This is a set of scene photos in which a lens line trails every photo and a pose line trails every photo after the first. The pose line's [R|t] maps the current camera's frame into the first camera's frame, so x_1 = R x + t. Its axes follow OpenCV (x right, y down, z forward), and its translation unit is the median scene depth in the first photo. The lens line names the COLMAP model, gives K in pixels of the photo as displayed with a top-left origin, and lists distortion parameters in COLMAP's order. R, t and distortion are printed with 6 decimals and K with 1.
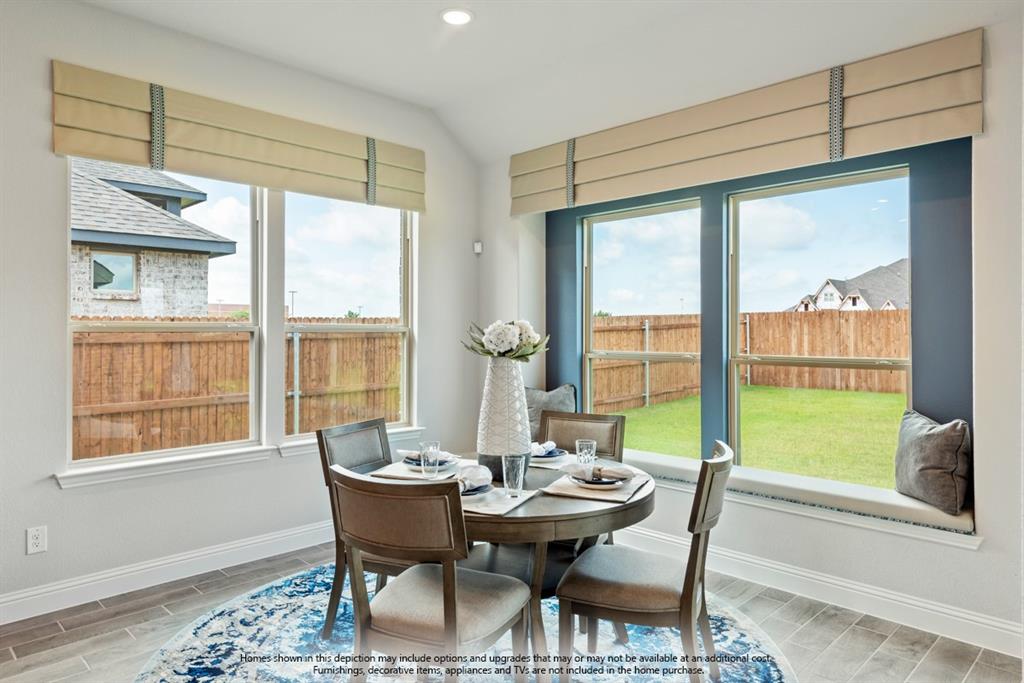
lens RADIAL K [[652.1, 0, 510.4], [0, 652.1, 325.8], [0, 0, 1]] dist [-0.001118, -0.000409]
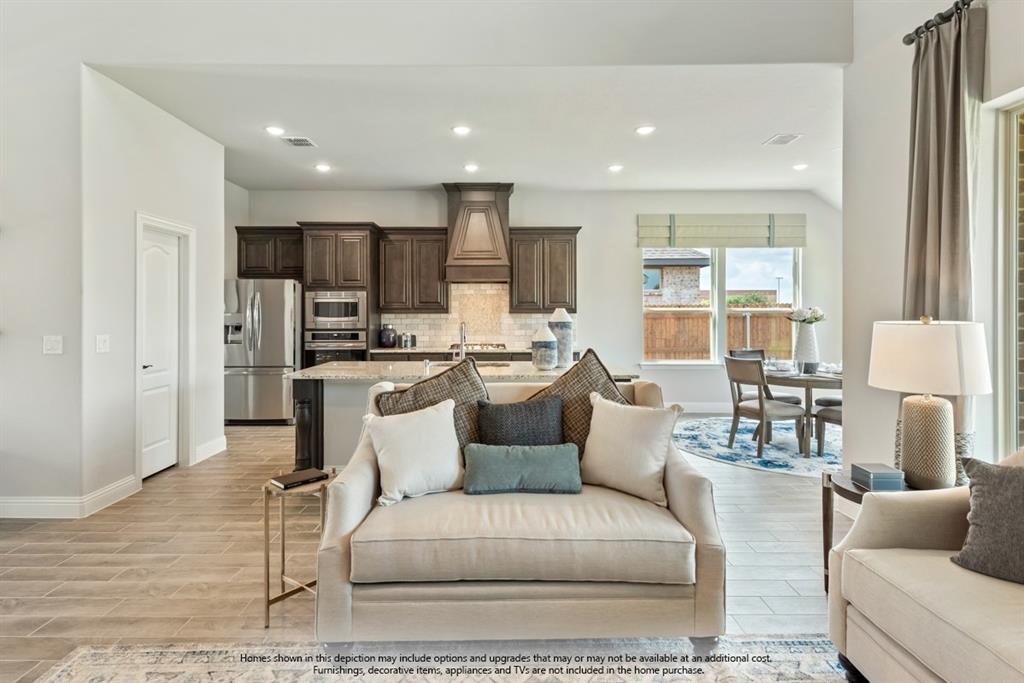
lens RADIAL K [[546.4, 0, 513.0], [0, 546.4, 312.1], [0, 0, 1]] dist [0.003442, -0.000763]
pose [[0.712022, -0.000178, -0.702157, 0.361804], [0.005710, 0.999968, 0.005536, -0.004584], [0.702134, -0.007951, 0.712000, -0.675473]]
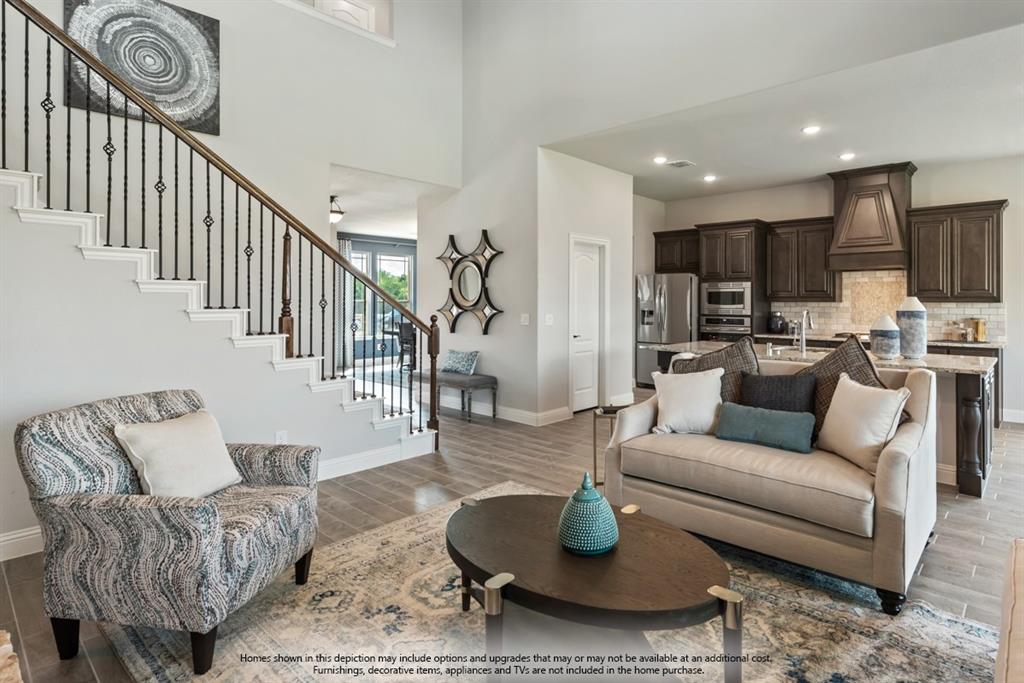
lens RADIAL K [[542.0, 0, 560.4], [0, 542.0, 299.2], [0, 0, 1]] dist [0.002175, -0.000178]
pose [[0.059949, -0.001345, -0.998201, 0.619518], [0.005174, 0.999986, -0.001036, -0.003594], [0.998188, -0.005102, 0.059955, -0.579175]]
